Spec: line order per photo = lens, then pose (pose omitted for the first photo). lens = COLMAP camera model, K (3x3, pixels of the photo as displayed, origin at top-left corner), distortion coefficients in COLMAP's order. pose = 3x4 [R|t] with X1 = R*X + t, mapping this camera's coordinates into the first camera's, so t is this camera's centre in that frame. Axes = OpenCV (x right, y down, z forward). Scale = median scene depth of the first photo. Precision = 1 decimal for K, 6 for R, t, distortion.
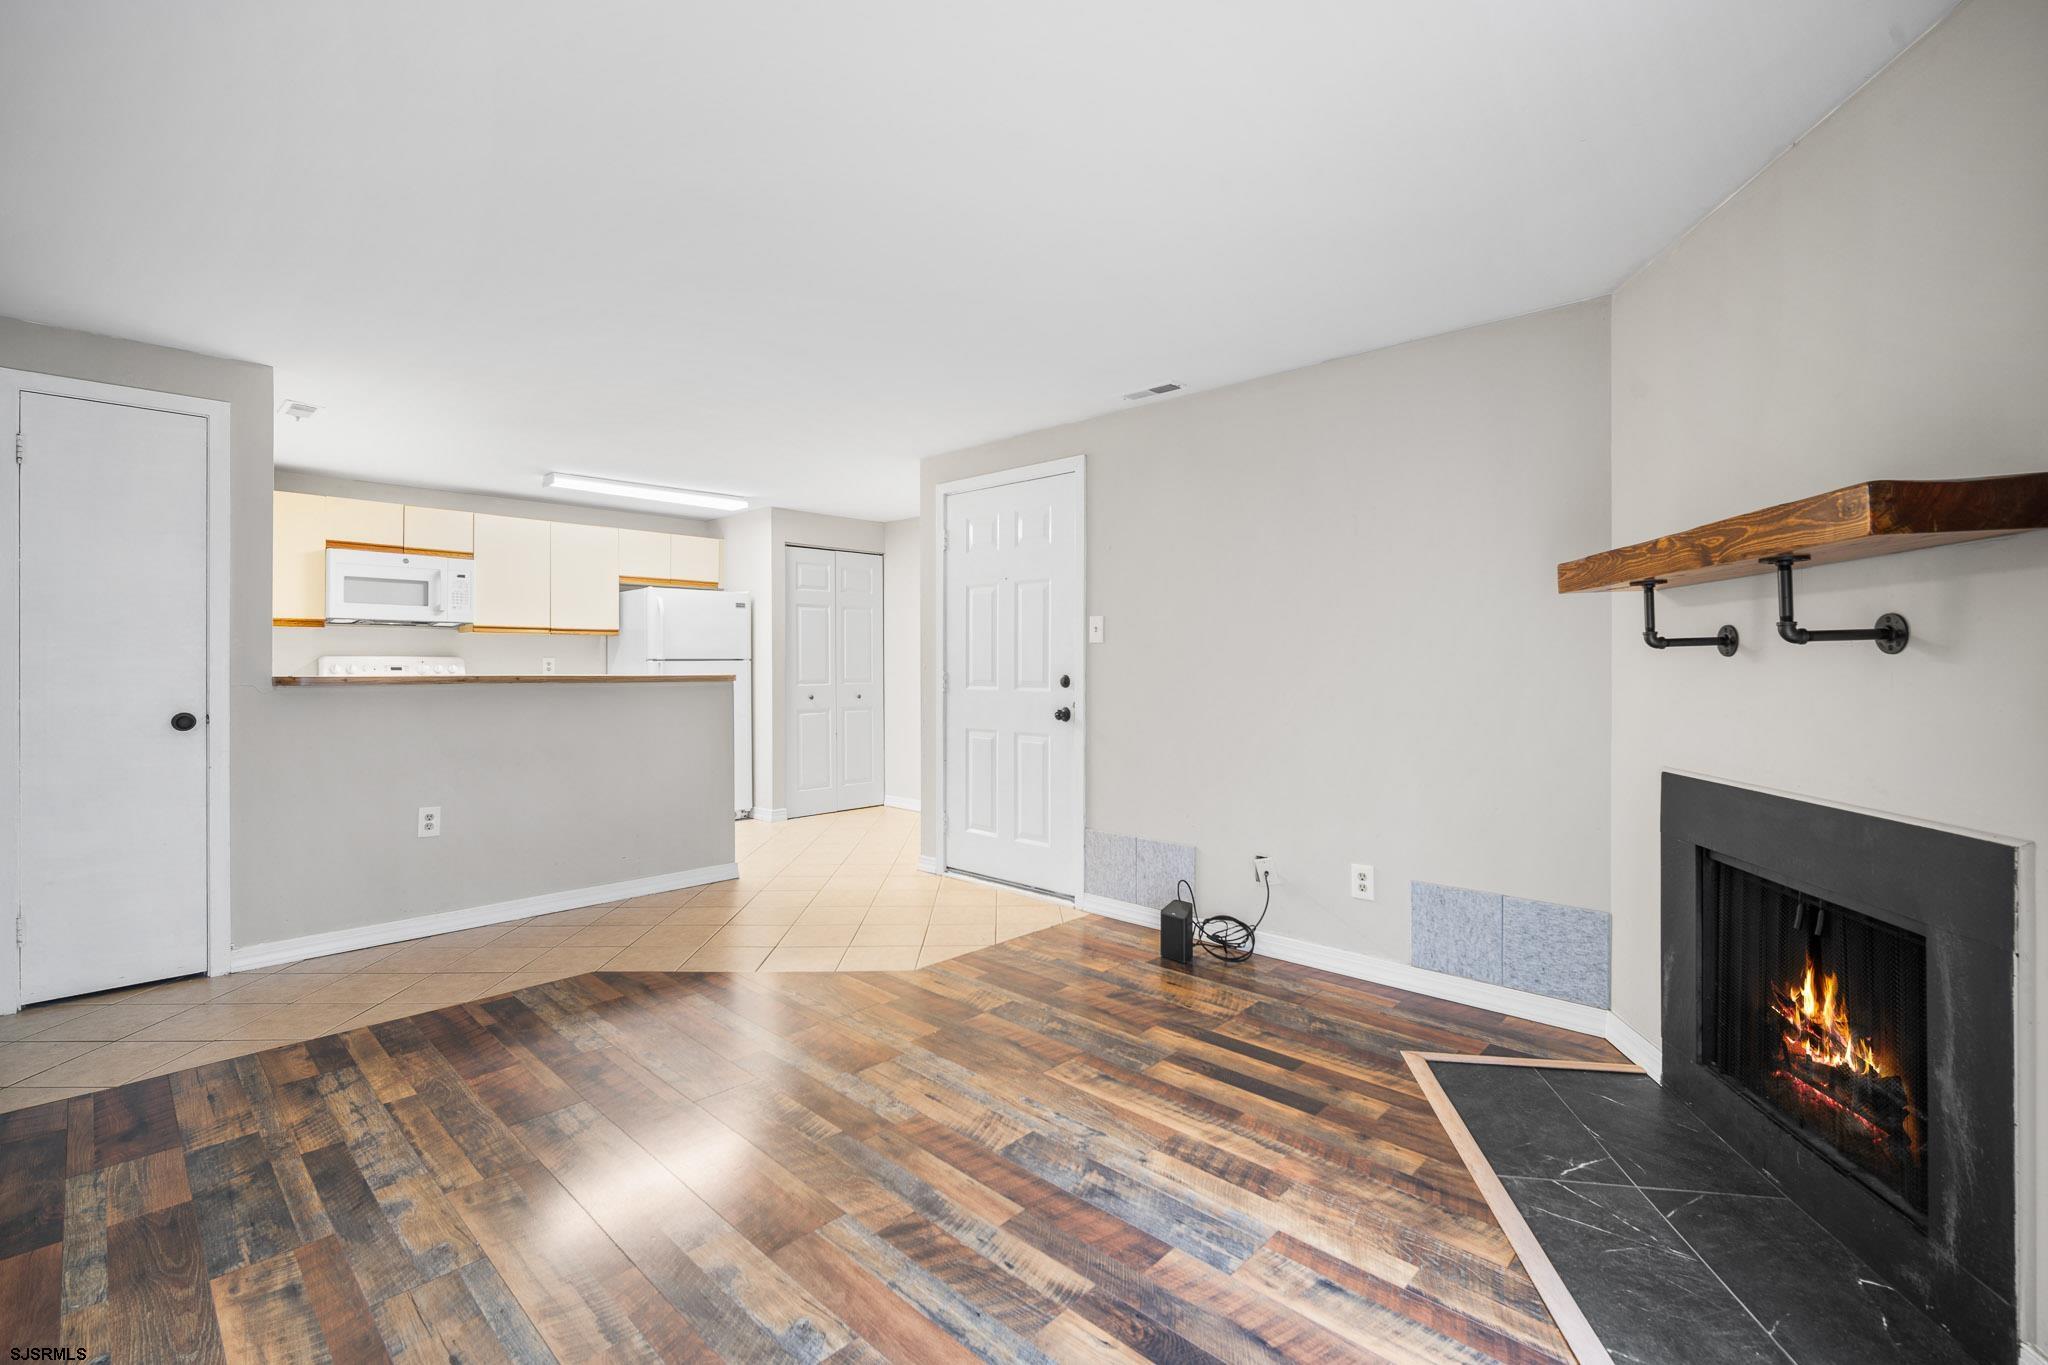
lens RADIAL K [[896.7, 0, 1023.6], [0, 896.7, 661.3], [0, 0, 1]] dist [-0.011016, 0.000769]
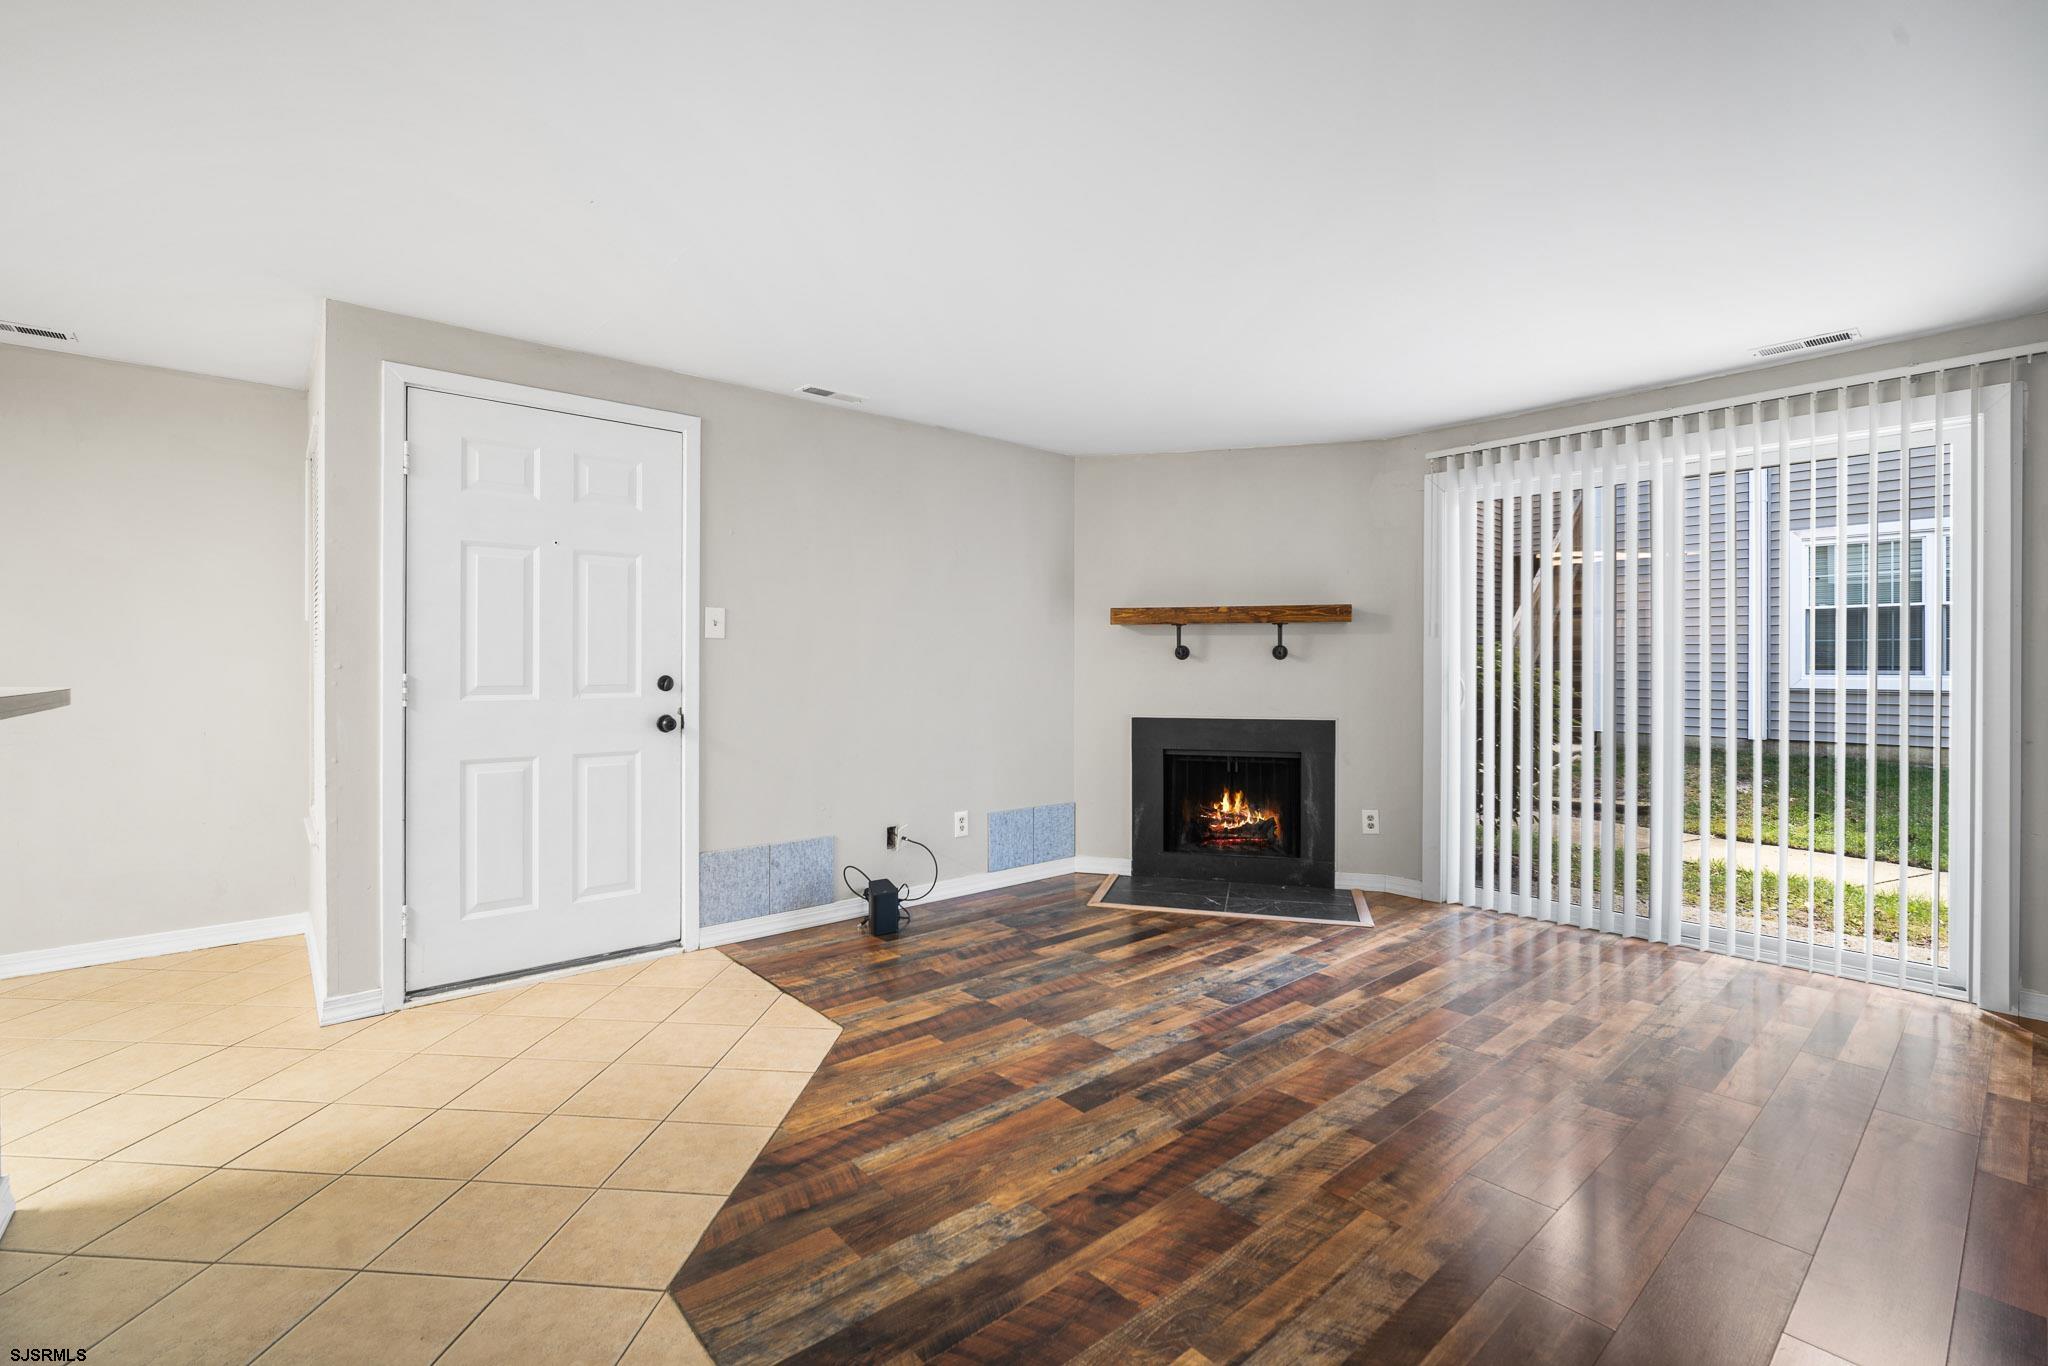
lens RADIAL K [[896.7, 0, 1023.6], [0, 896.7, 661.8], [0, 0, 1]] dist [-0.011016, 0.000769]
pose [[0.100815, 0.002553, 0.994902, -1.288234], [-0.005481, 0.999983, -0.002011, 0.004262], [-0.994890, -0.005250, 0.100827, 1.031702]]
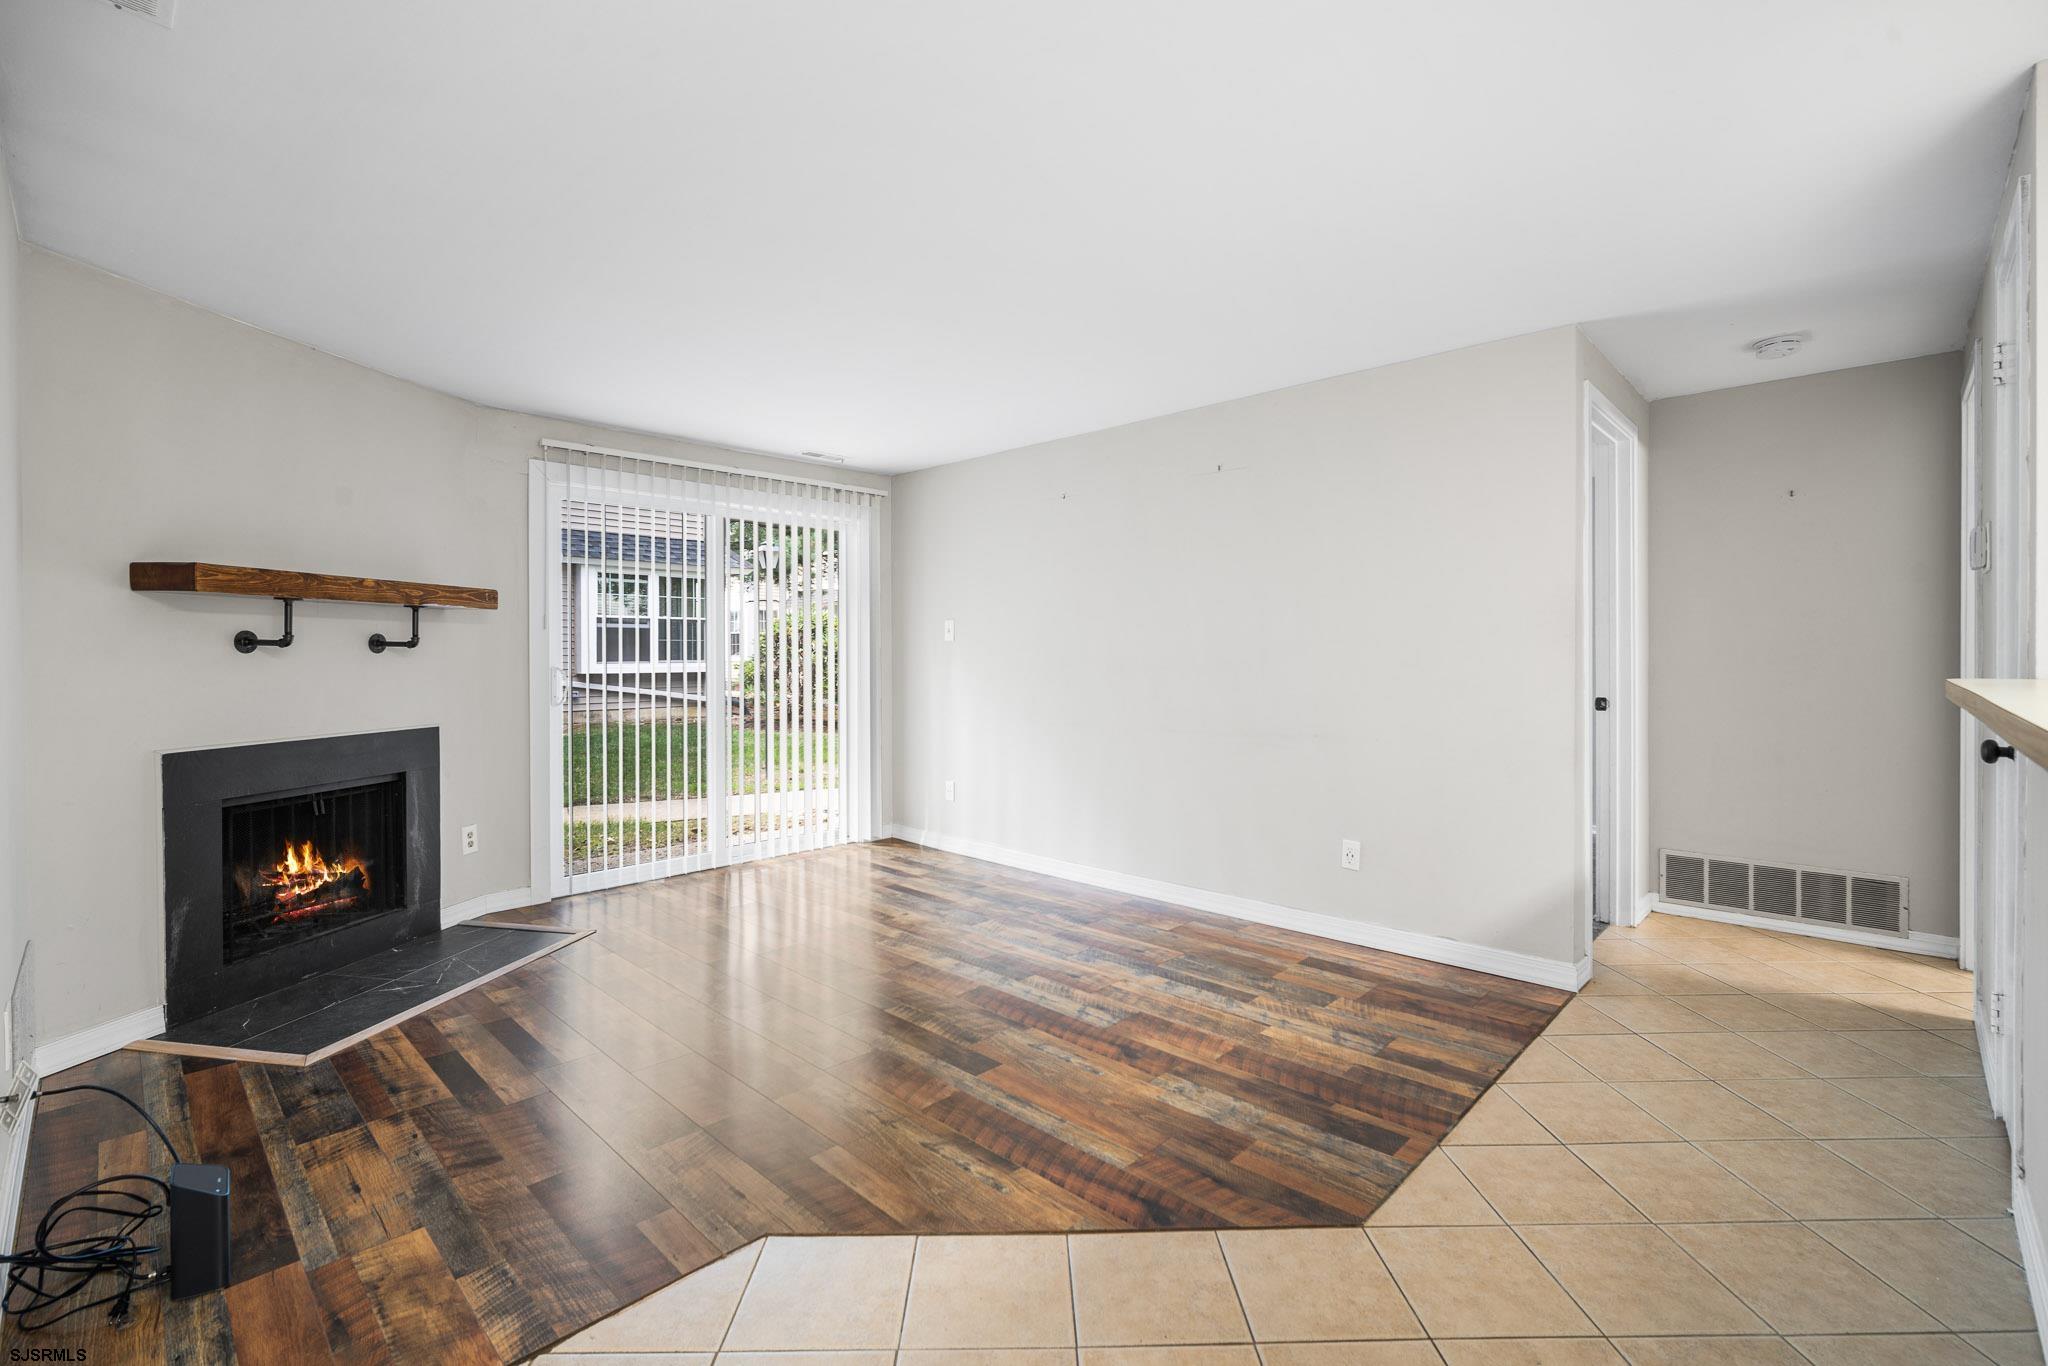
lens RADIAL K [[896.7, 0, 1023.6], [0, 896.7, 661.8], [0, 0, 1]] dist [-0.011016, 0.000769]
pose [[-0.999926, 0.002561, 0.011877, -0.384098], [0.002587, 0.999994, 0.002136, 0.007368], [-0.011871, 0.002167, -0.999927, 2.096415]]
